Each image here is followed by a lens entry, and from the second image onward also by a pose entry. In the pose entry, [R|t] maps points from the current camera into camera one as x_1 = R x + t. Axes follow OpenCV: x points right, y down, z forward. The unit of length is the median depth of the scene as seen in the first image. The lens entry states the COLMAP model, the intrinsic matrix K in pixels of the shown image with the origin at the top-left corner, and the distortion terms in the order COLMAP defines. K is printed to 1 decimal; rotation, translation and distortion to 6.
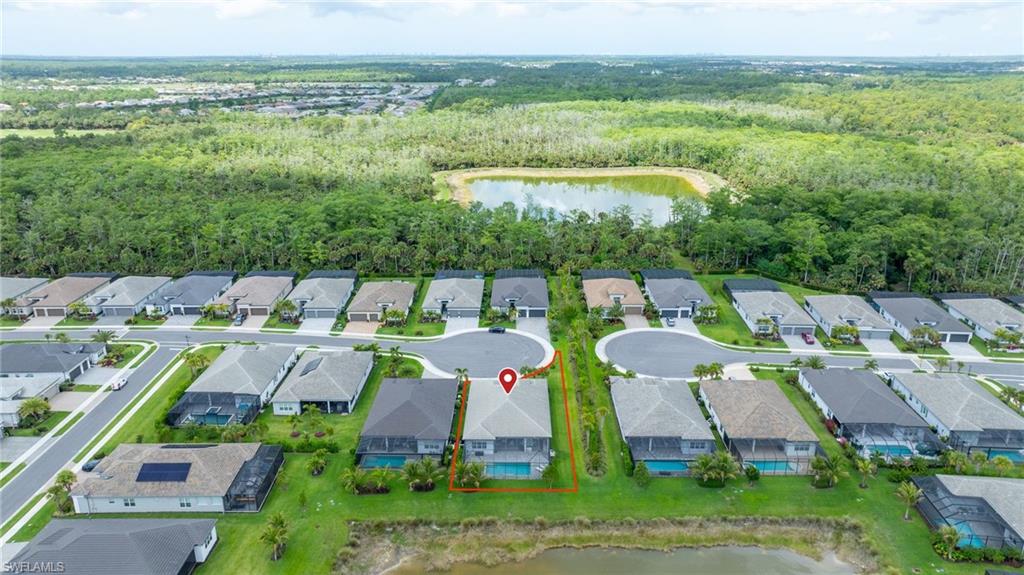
lens RADIAL K [[724.5, 0, 512.0], [0, 724.5, 287.5], [0, 0, 1]] dist [-0.040269, 0.031874]
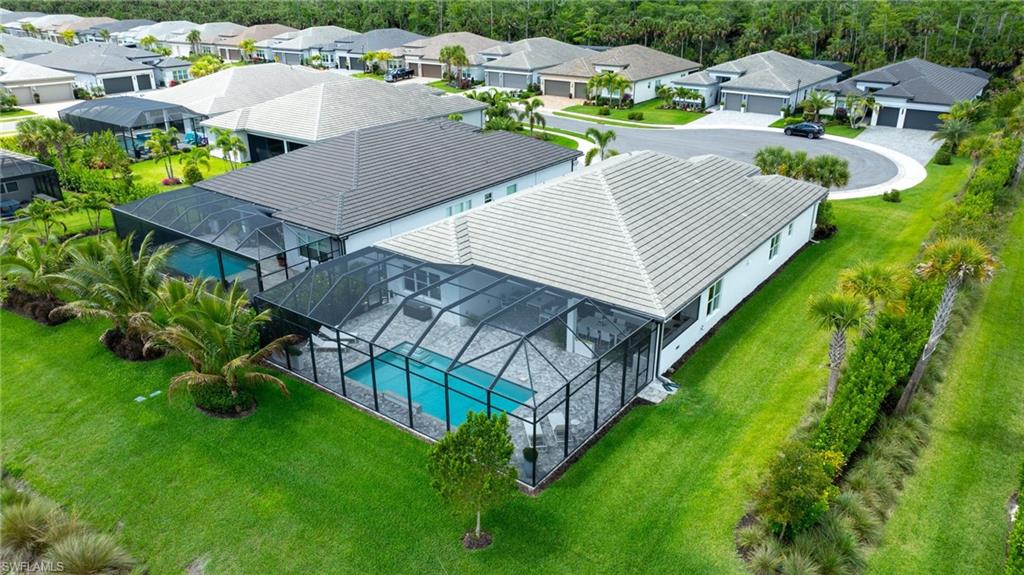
lens RADIAL K [[724.5, 0, 512.0], [0, 724.5, 287.5], [0, 0, 1]] dist [-0.040269, 0.031874]
pose [[0.802219, 0.233960, -0.549279, 0.093000], [-0.191784, 0.972244, 0.134018, 0.119932], [0.565388, -0.002169, 0.824822, 0.534819]]
